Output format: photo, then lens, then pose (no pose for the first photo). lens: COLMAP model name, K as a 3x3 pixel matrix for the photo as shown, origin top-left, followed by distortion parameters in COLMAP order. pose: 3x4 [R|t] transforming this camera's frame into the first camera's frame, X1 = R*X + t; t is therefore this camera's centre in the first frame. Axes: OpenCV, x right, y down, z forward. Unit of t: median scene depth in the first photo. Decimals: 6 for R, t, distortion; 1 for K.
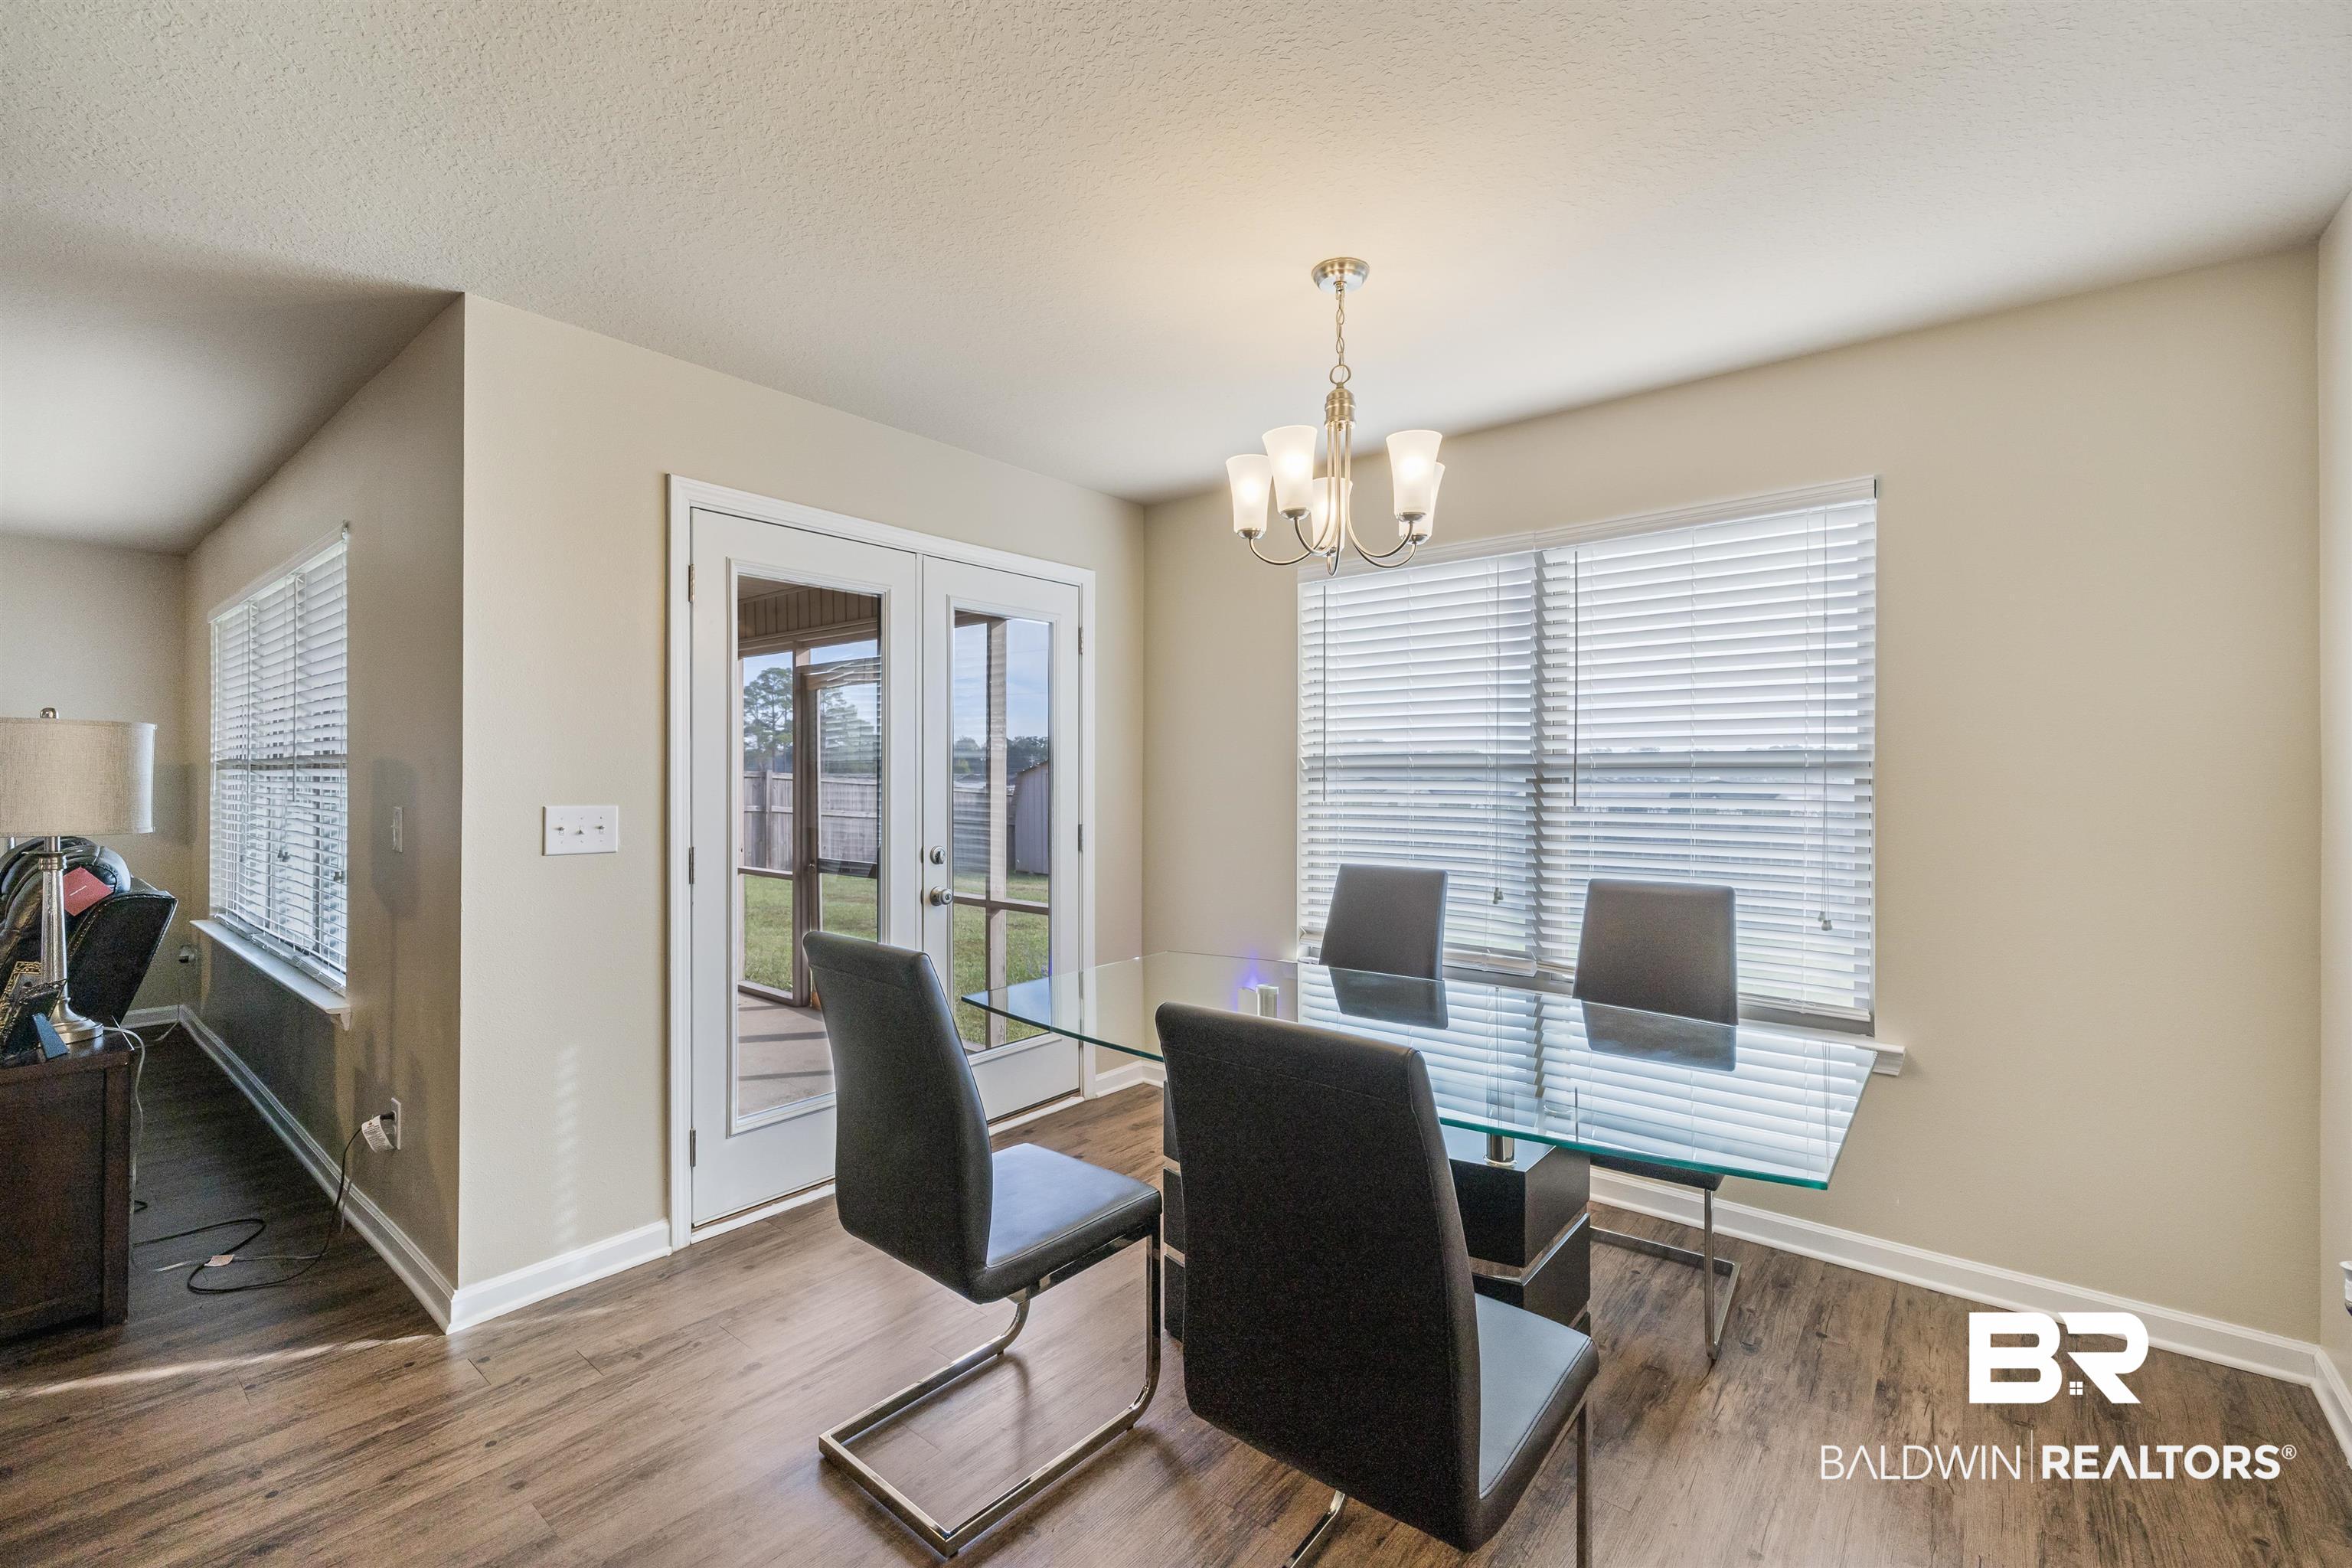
lens RADIAL K [[1010.1, 0, 1181.3], [0, 1010.1, 769.8], [0, 0, 1]] dist [0.001494, 0.000228]
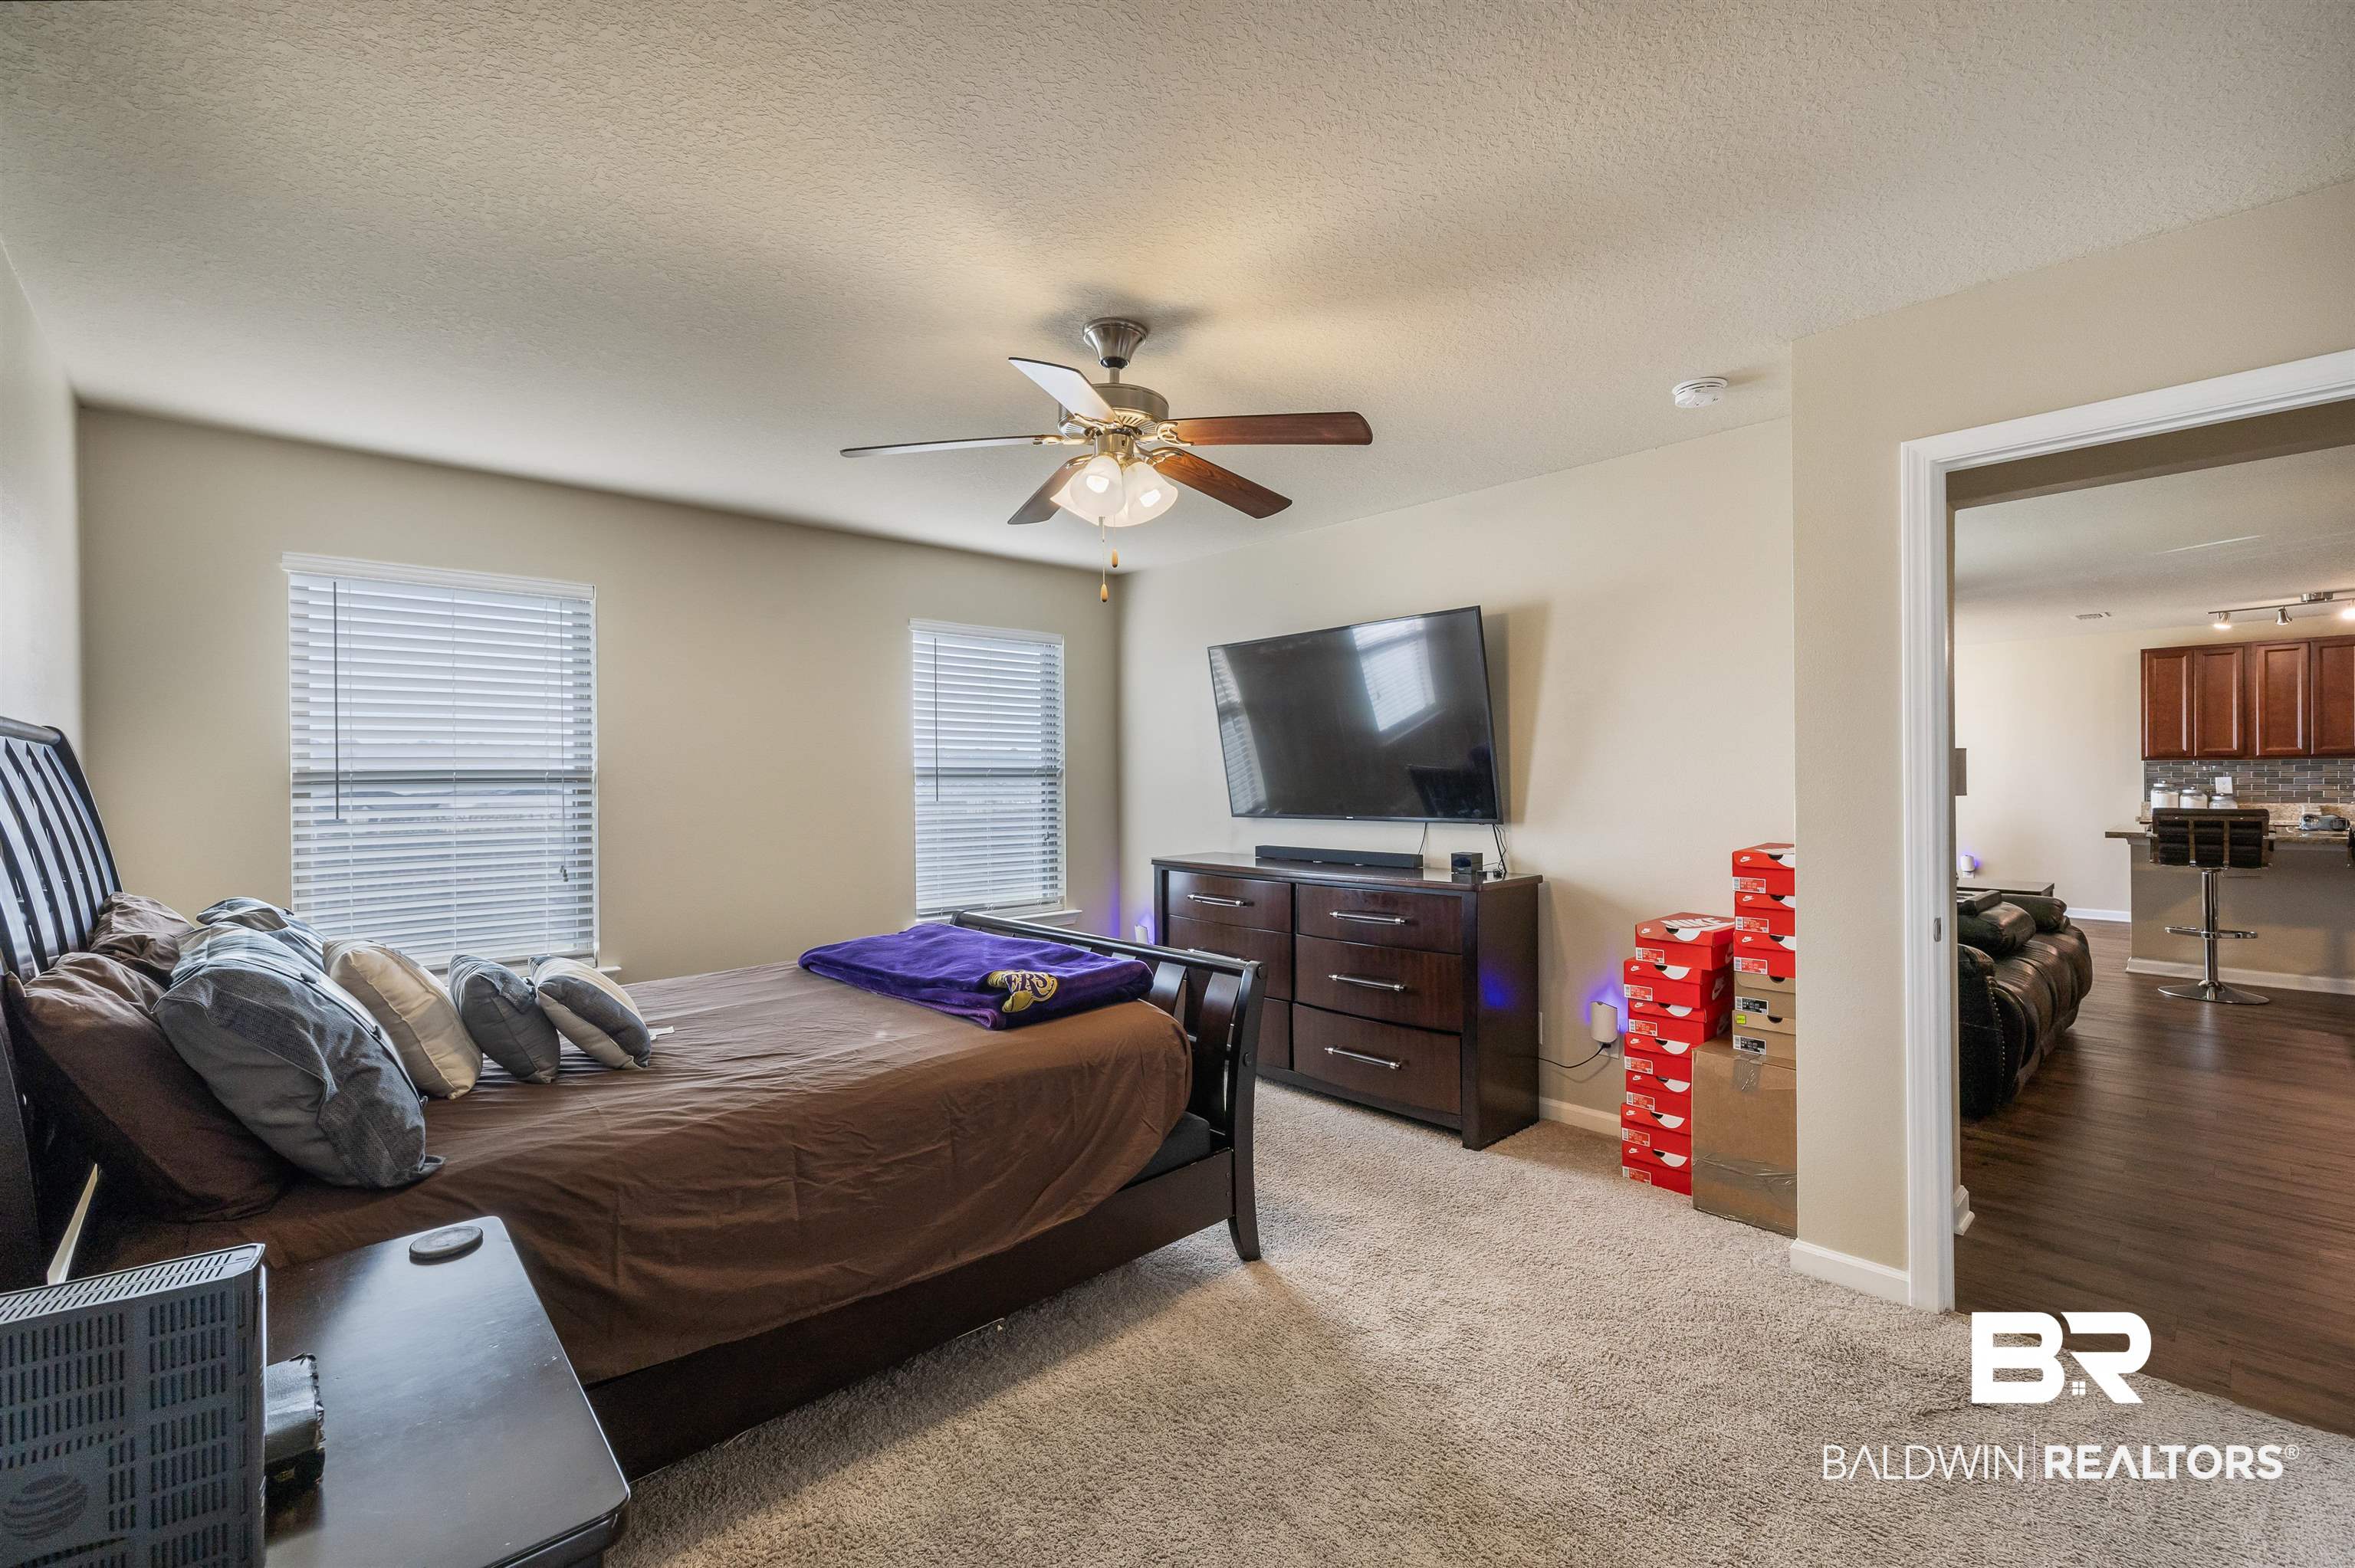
lens RADIAL K [[1011.2, 0, 1182.8], [0, 1011.2, 769.8], [0, 0, 1]] dist [0.001494, 0.000228]
pose [[0.125373, 0.001765, 0.992108, -3.042226], [0.003623, 0.999991, -0.002237, 0.000645], [-0.992103, 0.003875, 0.125366, 1.983087]]
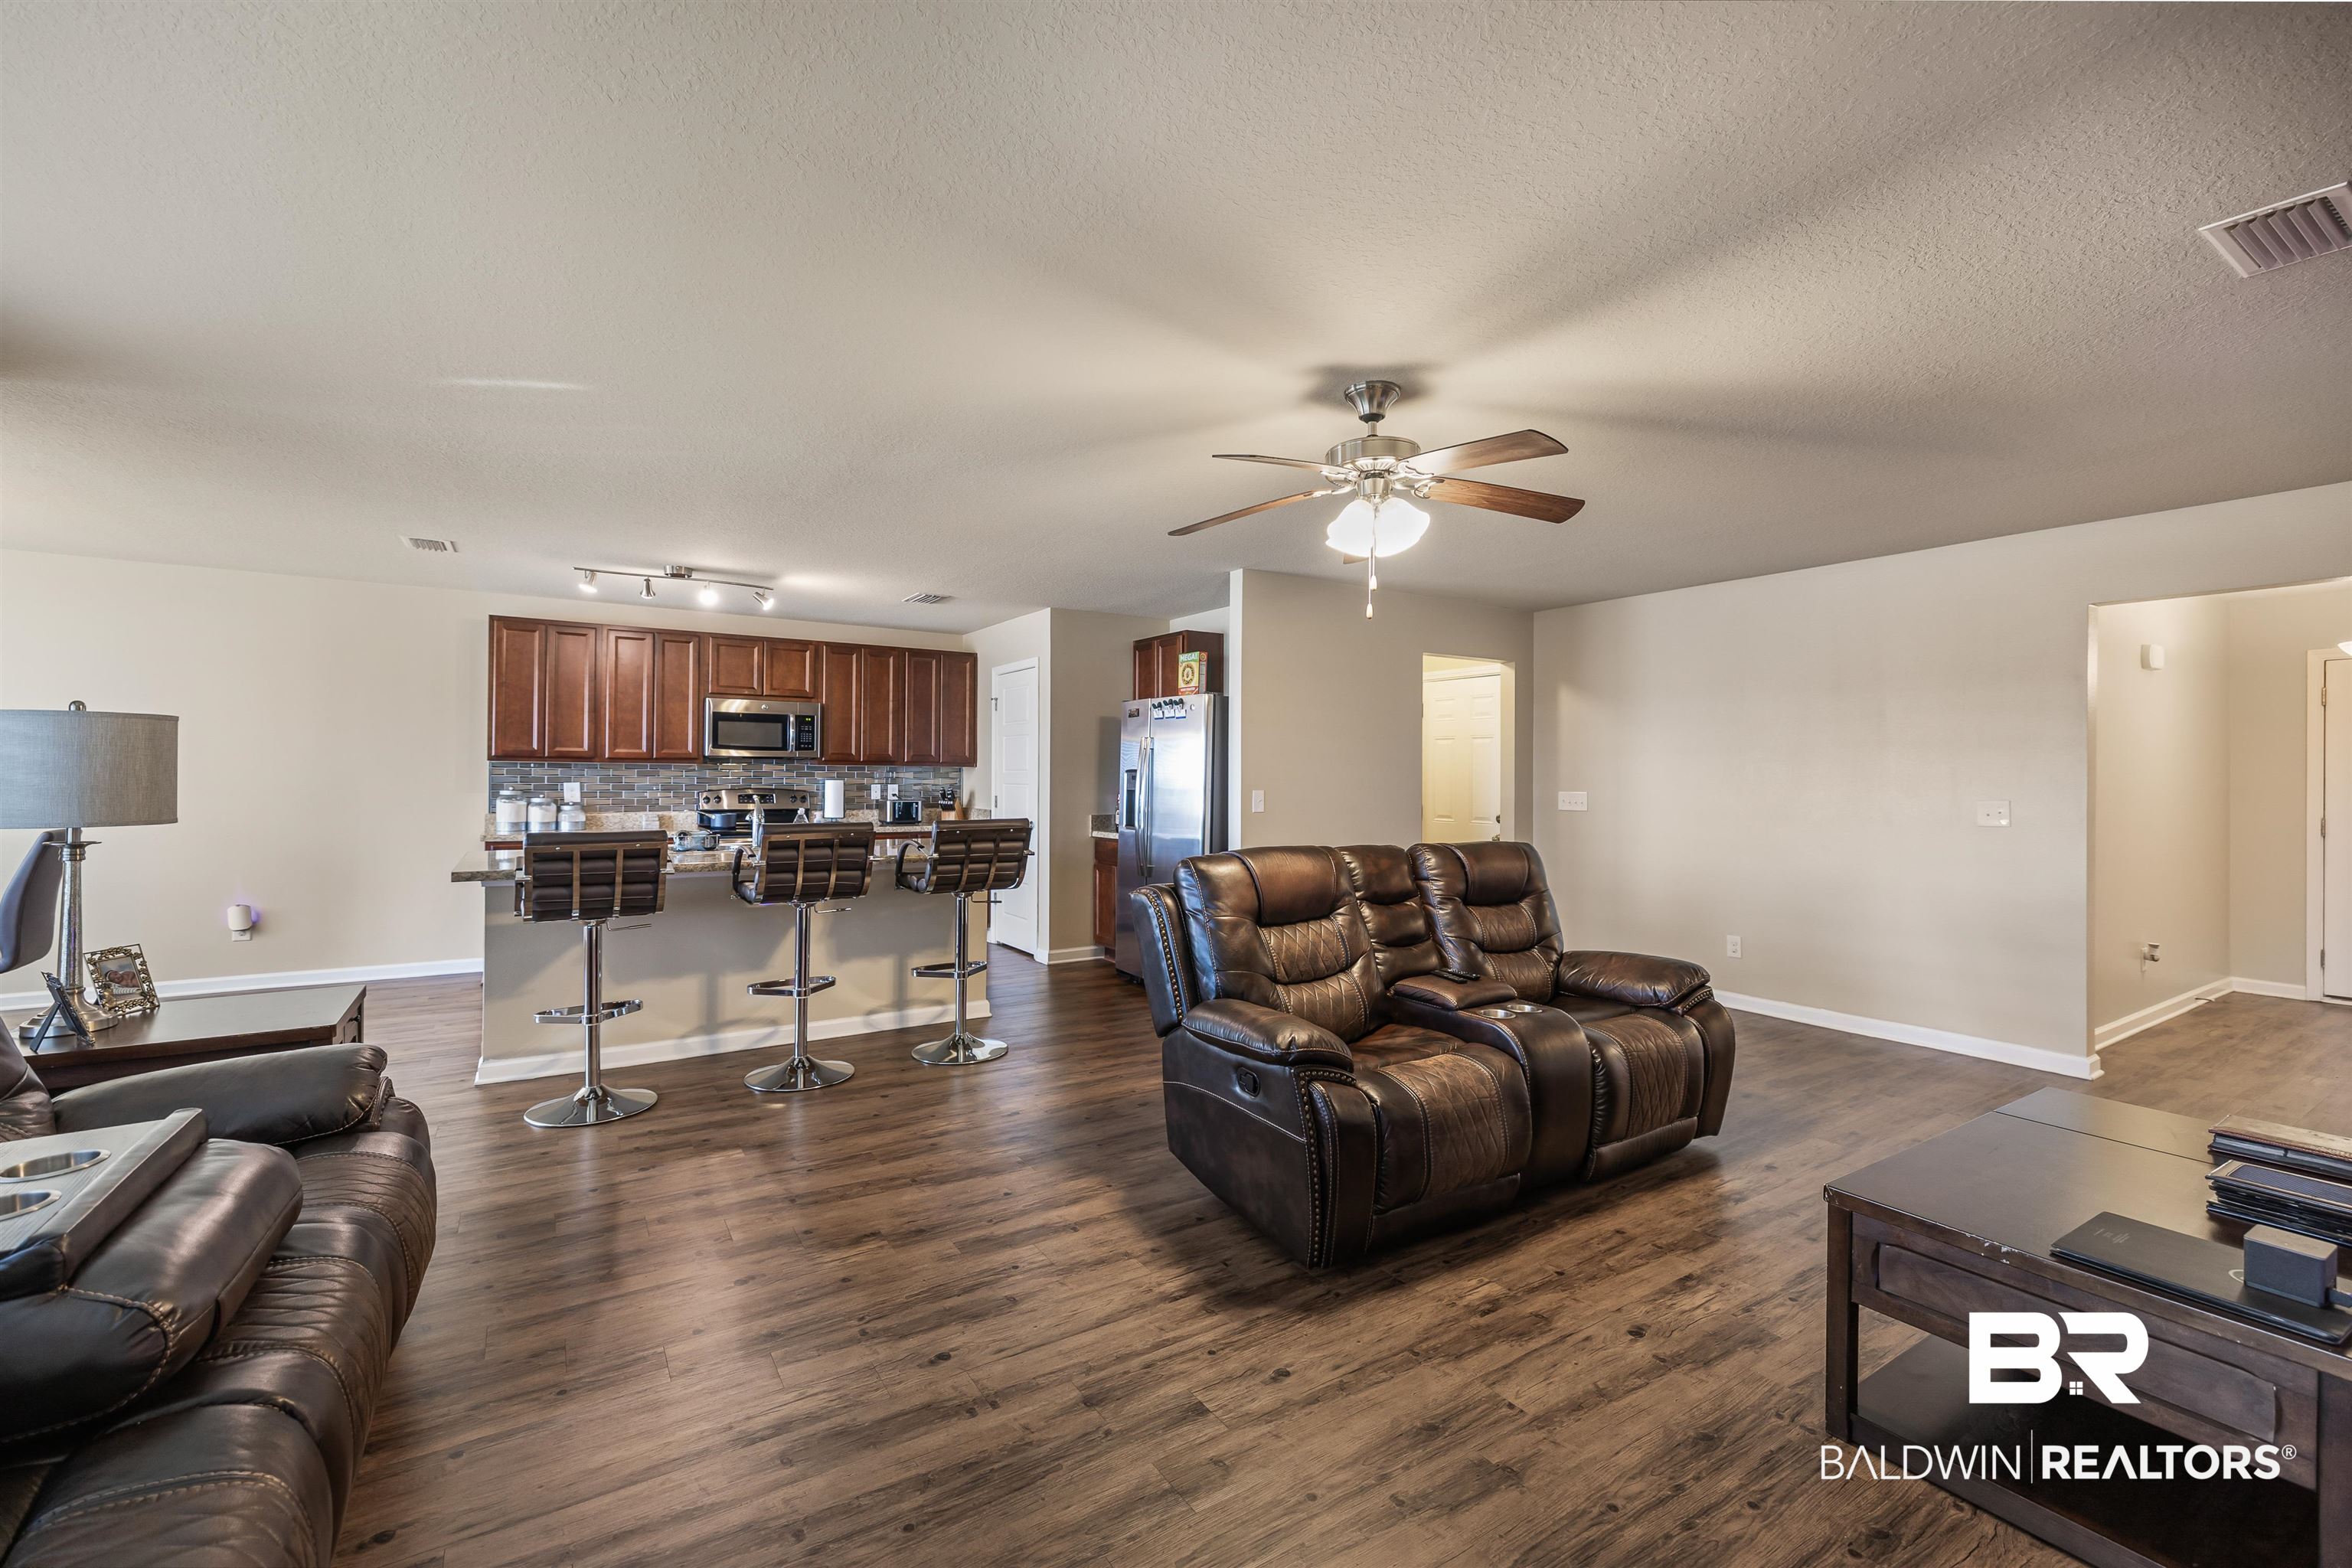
lens RADIAL K [[985.1, 0, 1176.0], [0, 985.1, 776.6], [0, 0, 1]] dist [-0.000547, -0.000344]
pose [[-0.952977, -0.008113, 0.302933, -1.989508], [-0.009462, 0.999951, -0.002986, 0.004409], [-0.302894, -0.005712, -0.953007, 1.273998]]
